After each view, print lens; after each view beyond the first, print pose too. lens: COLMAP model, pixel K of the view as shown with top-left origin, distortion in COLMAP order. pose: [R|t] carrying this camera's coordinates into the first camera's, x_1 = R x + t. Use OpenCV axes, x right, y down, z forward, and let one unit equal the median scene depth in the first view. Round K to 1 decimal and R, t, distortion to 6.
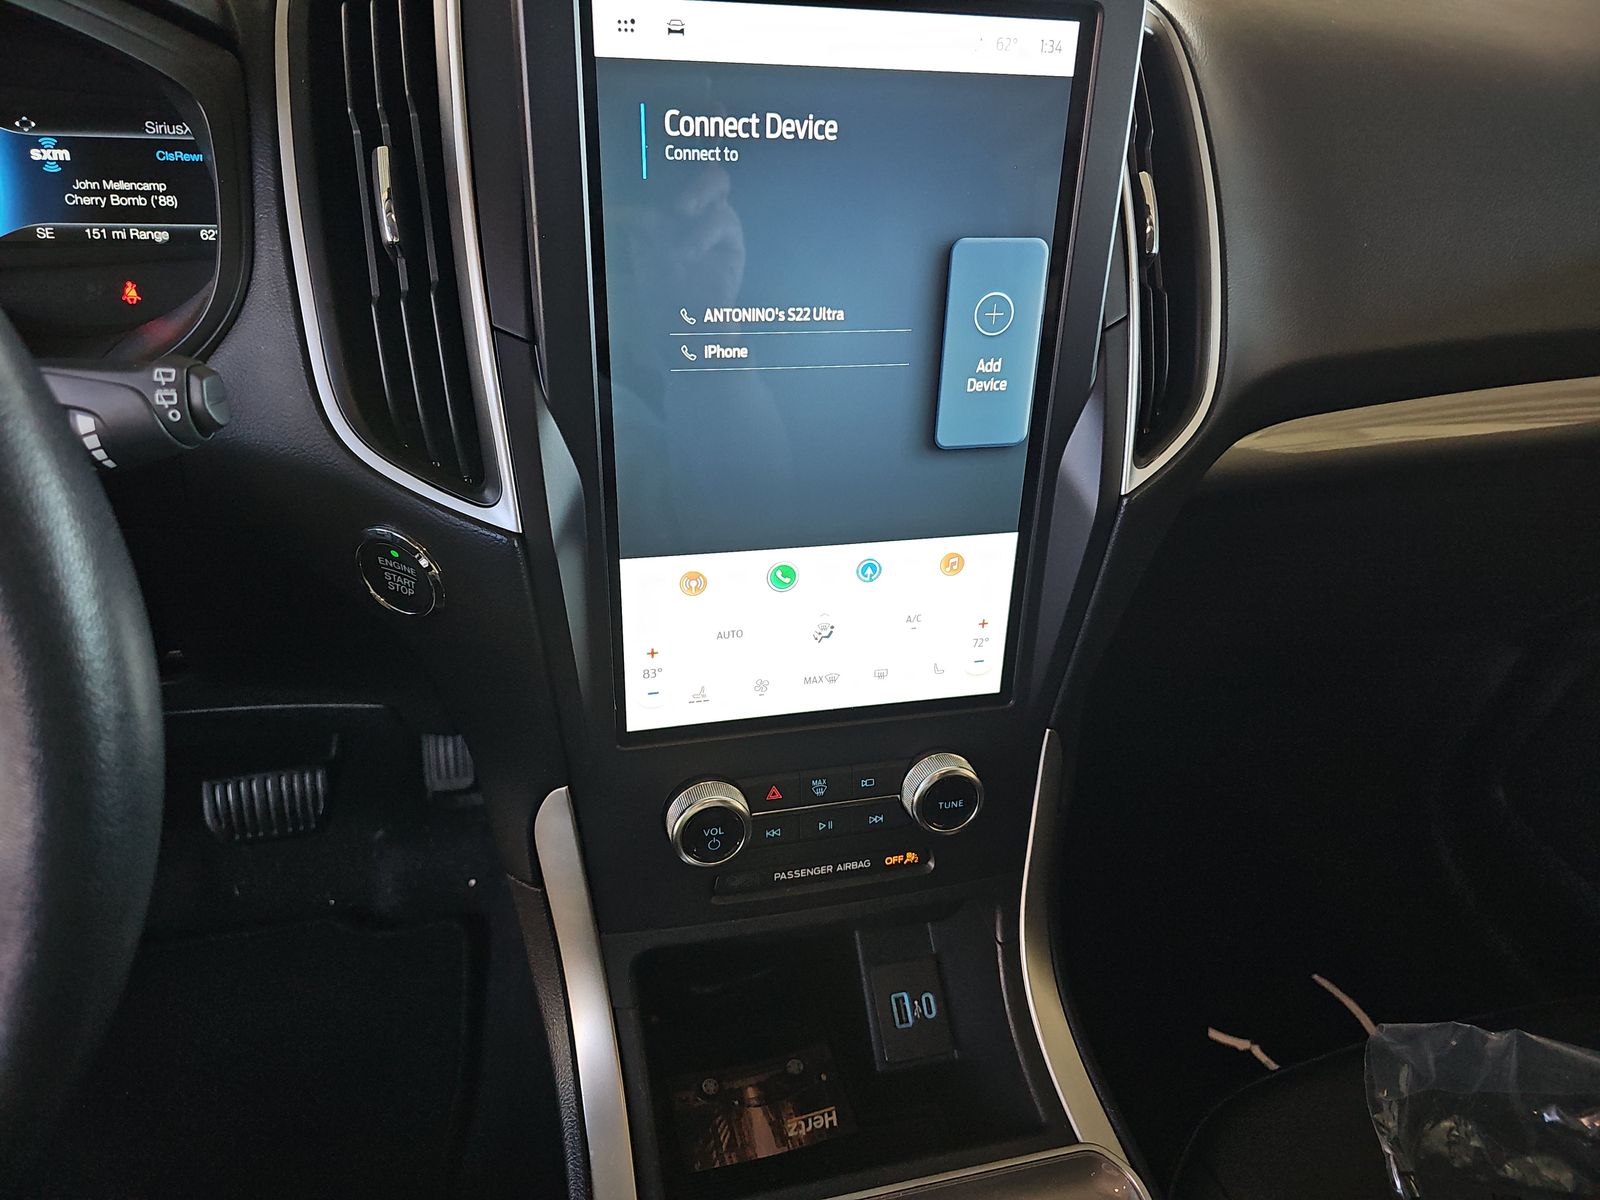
lens RADIAL K [[1075.7, 0, 791.8], [0, 1075.7, 594.6], [0, 0, 1]] dist [0.012036, -0.033480]
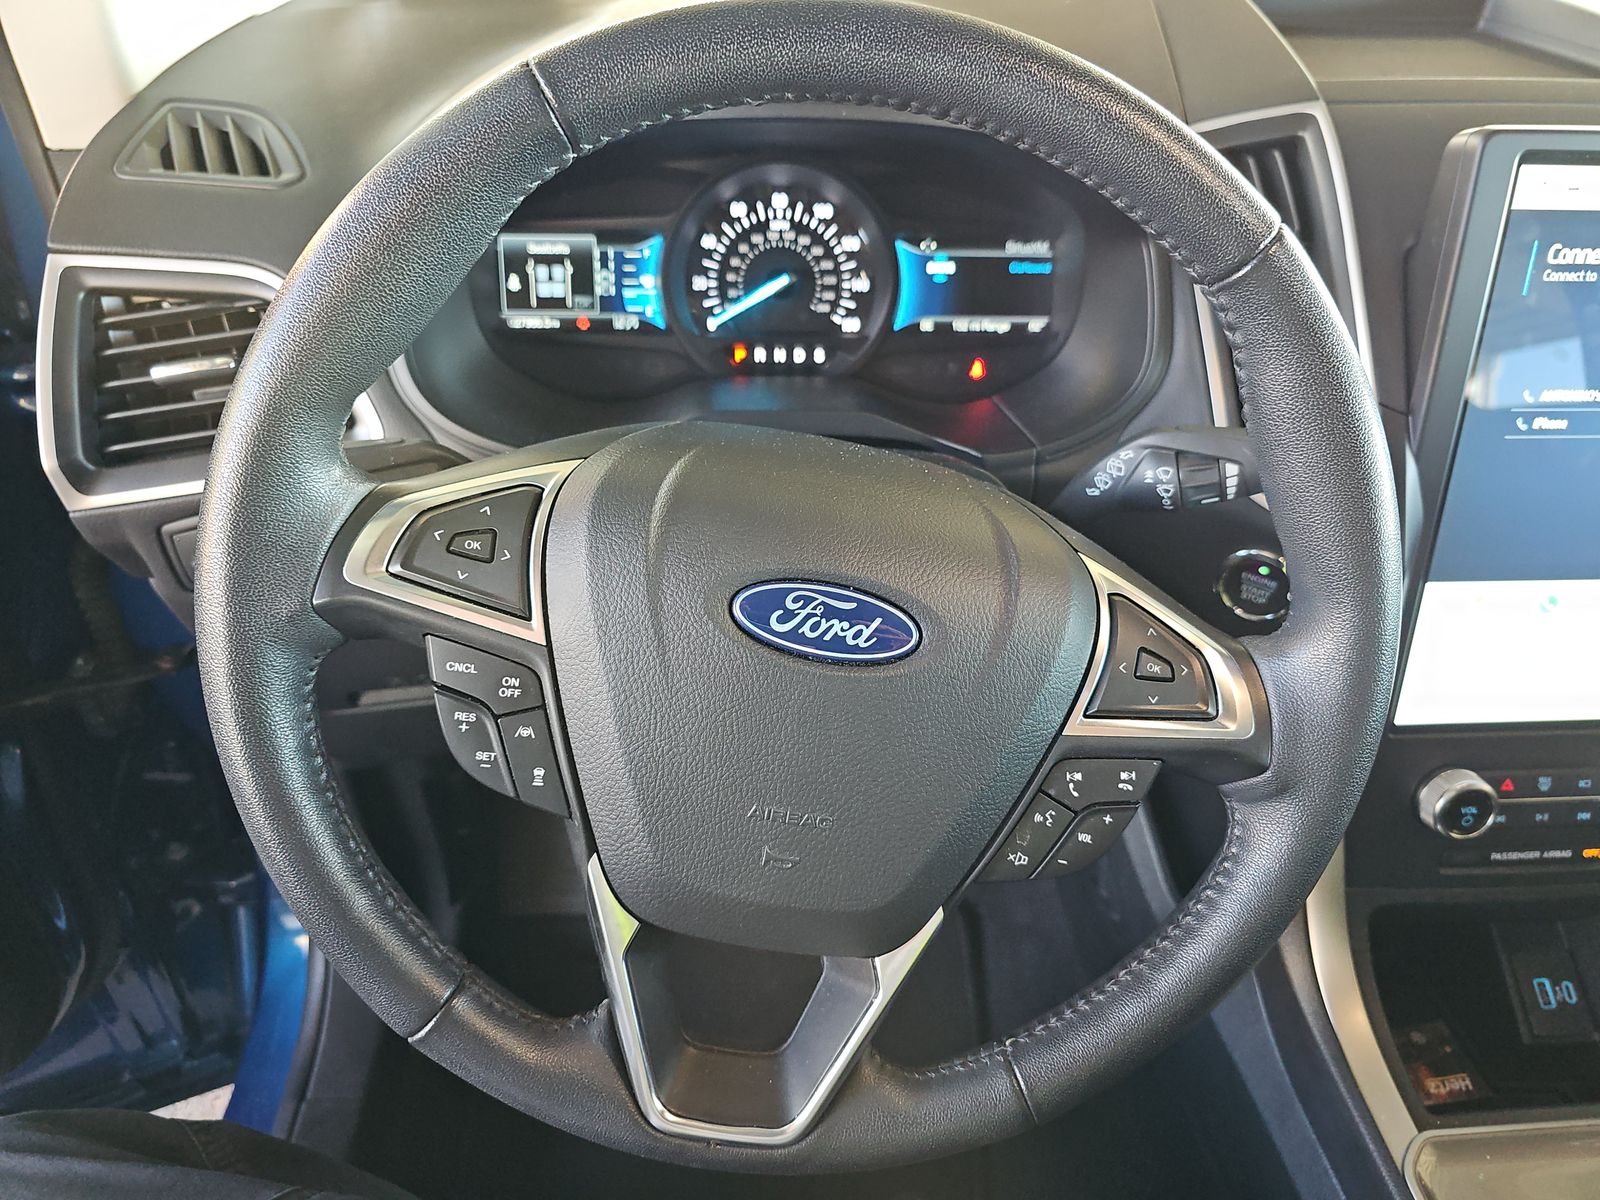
lens RADIAL K [[1075.7, 0, 796.2], [0, 1075.7, 602.9], [0, 0, 1]] dist [0.012036, -0.033480]
pose [[0.977676, 0.049496, -0.204205, -0.559672], [-0.056759, 0.997941, -0.029861, 0.062007], [0.202307, 0.040785, 0.978473, -0.348259]]
